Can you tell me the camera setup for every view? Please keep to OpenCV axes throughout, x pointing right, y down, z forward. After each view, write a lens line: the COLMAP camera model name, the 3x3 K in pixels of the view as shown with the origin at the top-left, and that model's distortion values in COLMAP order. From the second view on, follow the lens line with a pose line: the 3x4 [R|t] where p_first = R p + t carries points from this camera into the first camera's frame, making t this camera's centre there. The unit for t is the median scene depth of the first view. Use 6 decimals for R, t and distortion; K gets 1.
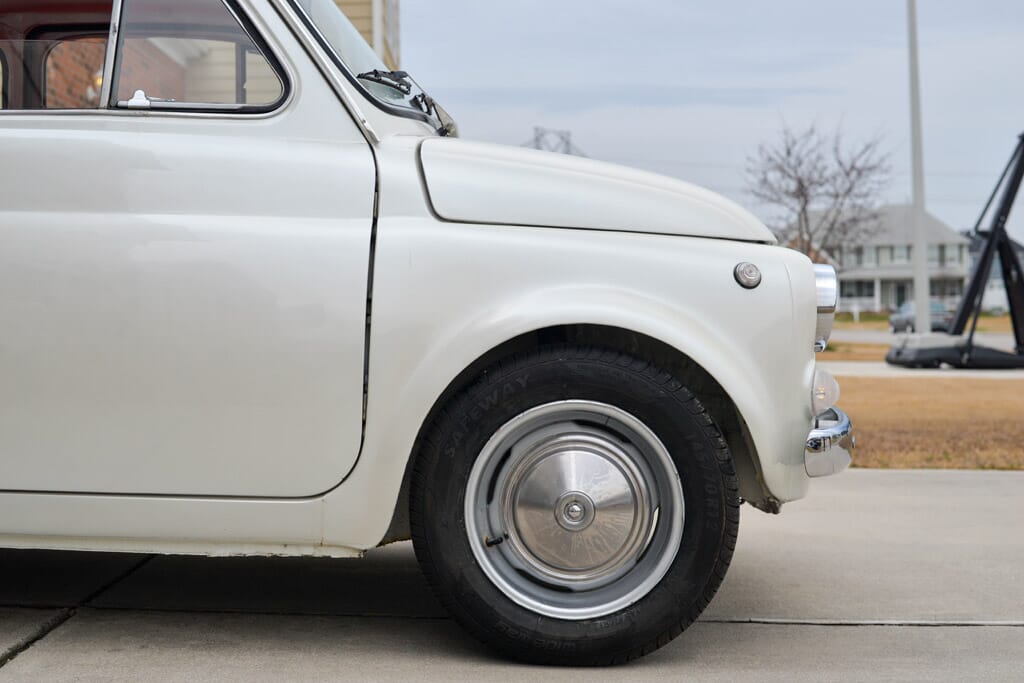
lens RADIAL K [[1436.9, 0, 509.2], [0, 1436.9, 348.4], [0, 0, 1]] dist [-0.105630, 0.040300]
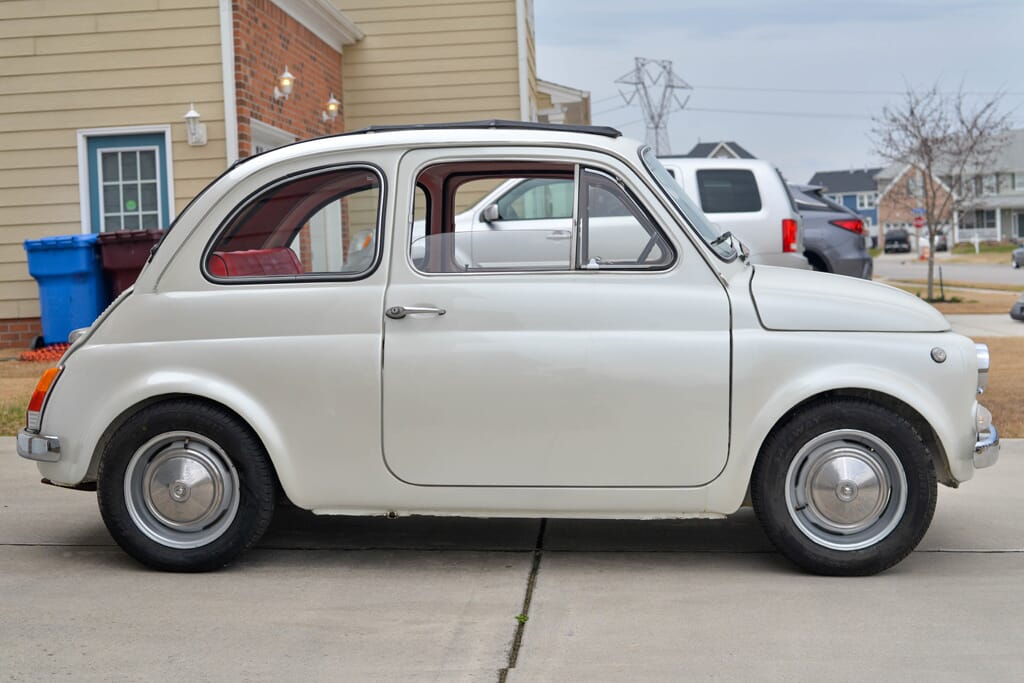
lens RADIAL K [[1465.4, 0, 512.8], [0, 1465.4, 327.4], [0, 0, 1]] dist [-0.109958, 0.082169]
pose [[0.997142, -0.023068, -0.071947, -0.228557], [0.024952, 0.999366, 0.025399, -0.144211], [0.071315, -0.027121, 0.997085, -0.824961]]
